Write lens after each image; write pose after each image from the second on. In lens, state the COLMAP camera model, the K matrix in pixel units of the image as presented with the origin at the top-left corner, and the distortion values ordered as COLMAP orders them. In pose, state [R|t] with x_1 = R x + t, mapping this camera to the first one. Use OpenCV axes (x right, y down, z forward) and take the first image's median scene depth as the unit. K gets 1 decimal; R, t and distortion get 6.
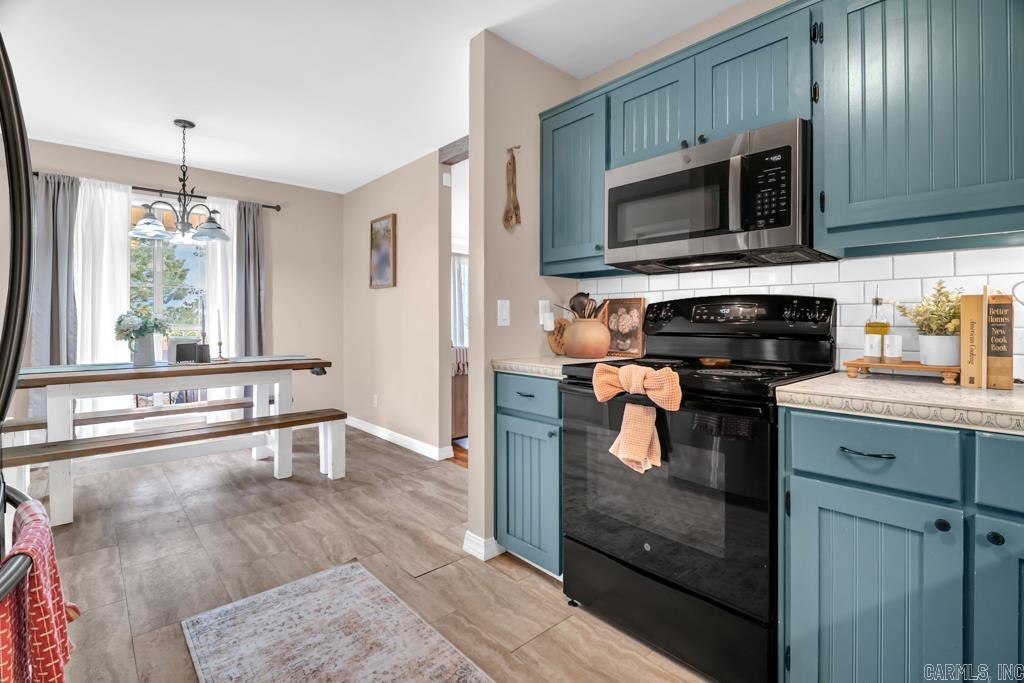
lens RADIAL K [[519.7, 0, 529.6], [0, 519.7, 310.2], [0, 0, 1]] dist [-0.000737, -0.000813]
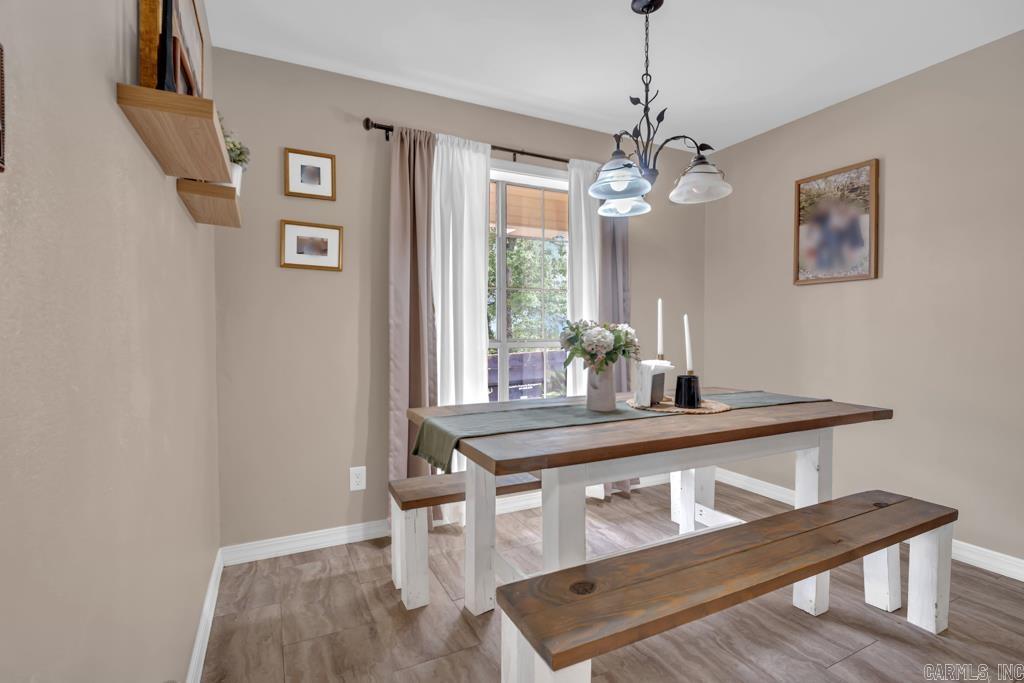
lens RADIAL K [[487.3, 0, 485.9], [0, 487.3, 338.5], [0, 0, 1]] dist [0.003895, -0.007346]
pose [[0.964138, 0.002265, -0.265391, -0.624937], [0.006729, 0.999433, 0.032977, 0.002677], [0.265315, -0.033581, 0.963577, 0.367553]]
